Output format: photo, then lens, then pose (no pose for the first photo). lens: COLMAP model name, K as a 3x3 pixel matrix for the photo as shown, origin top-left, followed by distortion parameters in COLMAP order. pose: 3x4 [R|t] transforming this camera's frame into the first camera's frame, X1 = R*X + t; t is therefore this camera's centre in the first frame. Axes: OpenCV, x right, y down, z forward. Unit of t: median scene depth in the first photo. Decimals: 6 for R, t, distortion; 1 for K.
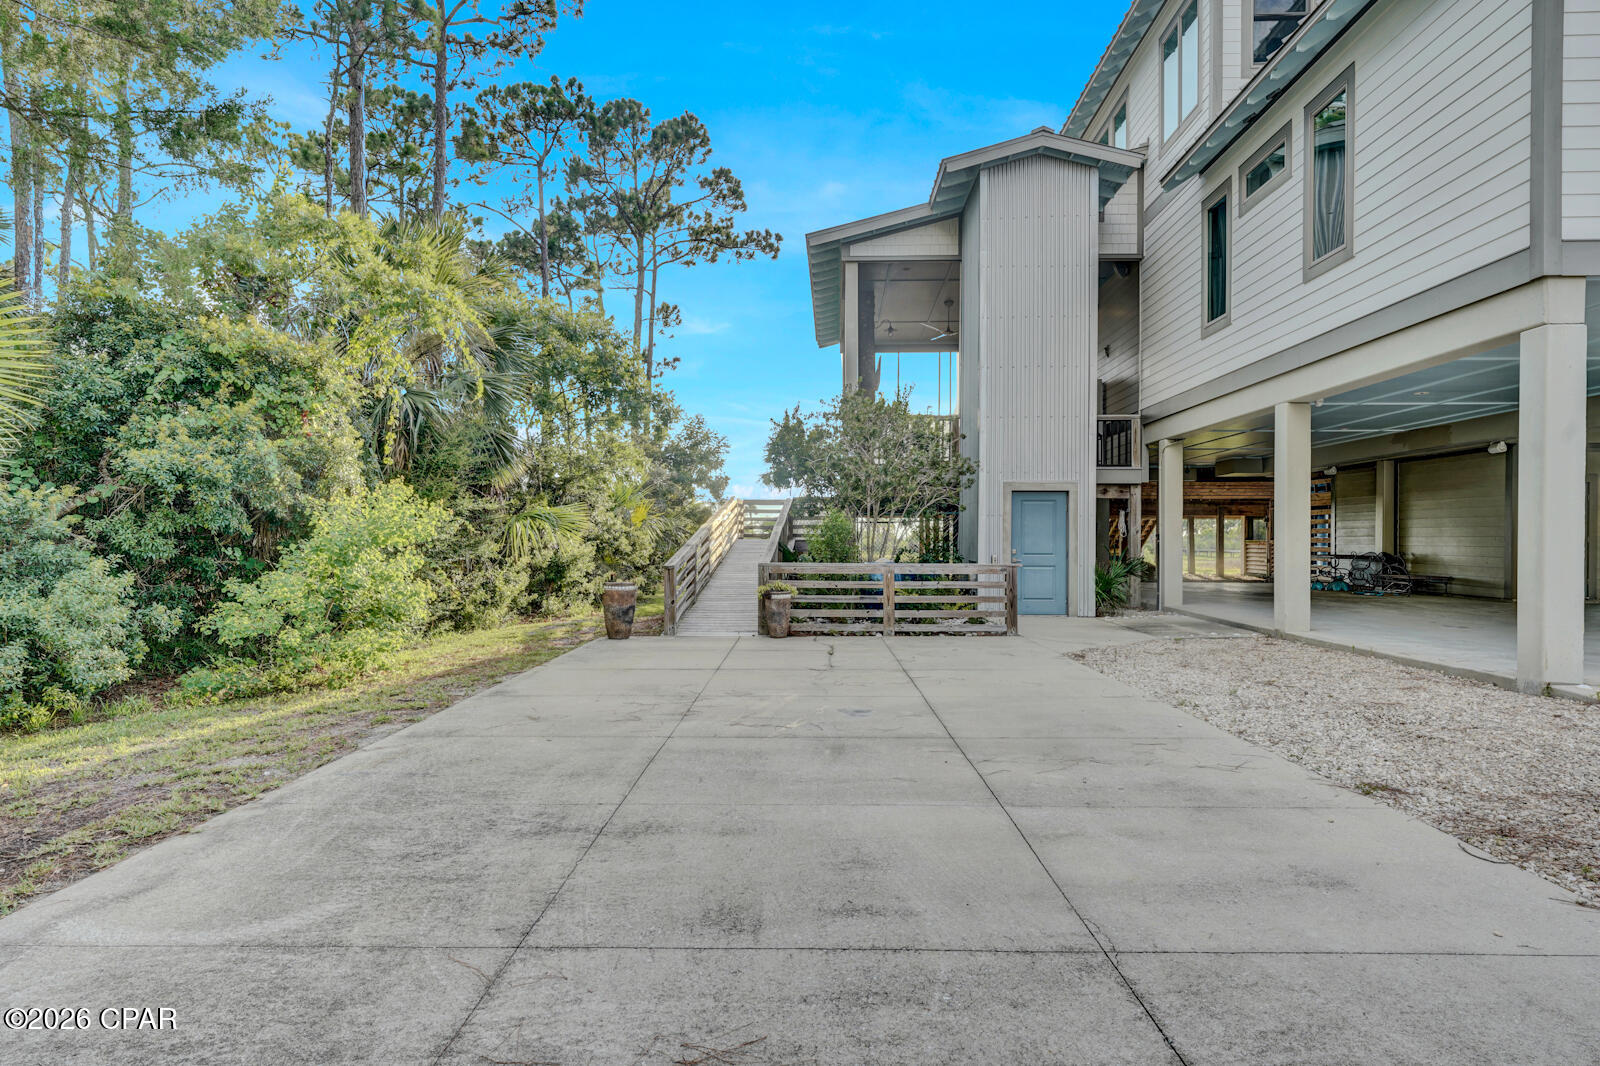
lens RADIAL K [[909.5, 0, 802.2], [0, 909.5, 539.8], [0, 0, 1]] dist [0.000268, -0.001504]
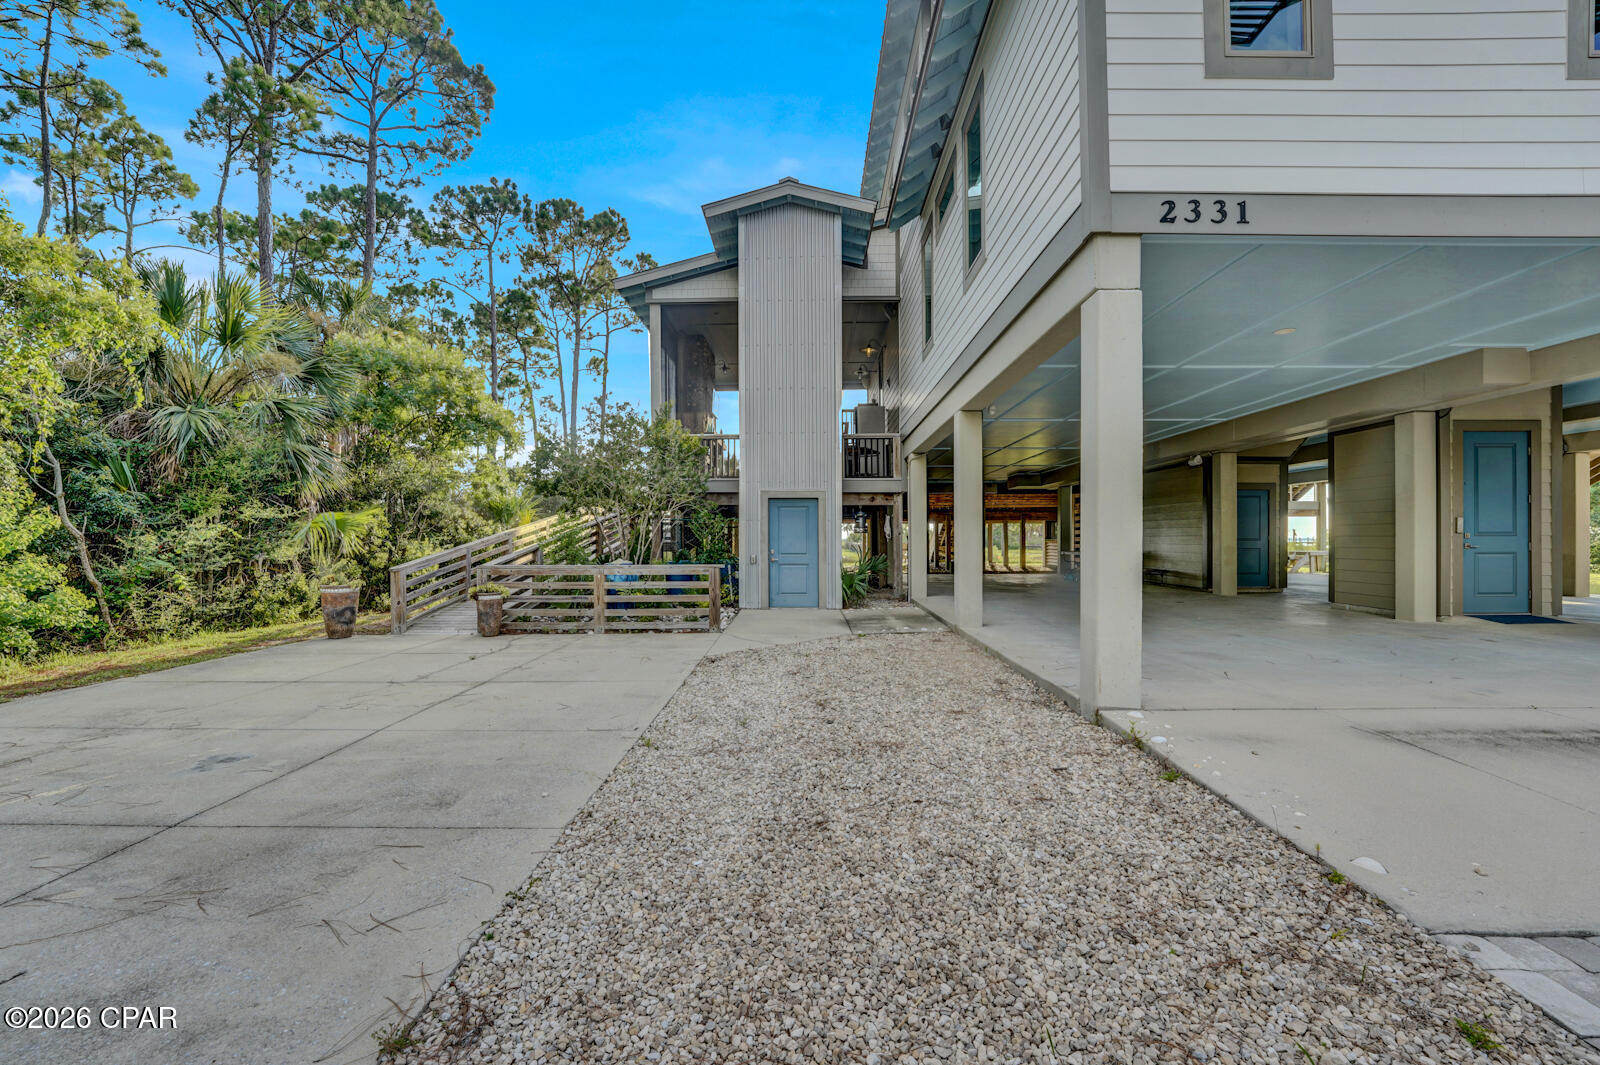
lens RADIAL K [[647.6, 0, 801.7], [0, 647.6, 535.8], [0, 0, 1]] dist [-0.028026, -0.000127]
pose [[0.999741, -0.006771, 0.021720, 0.225055], [0.006916, 0.999954, -0.006631, -0.001310], [-0.021675, 0.006780, 0.999742, 0.172351]]
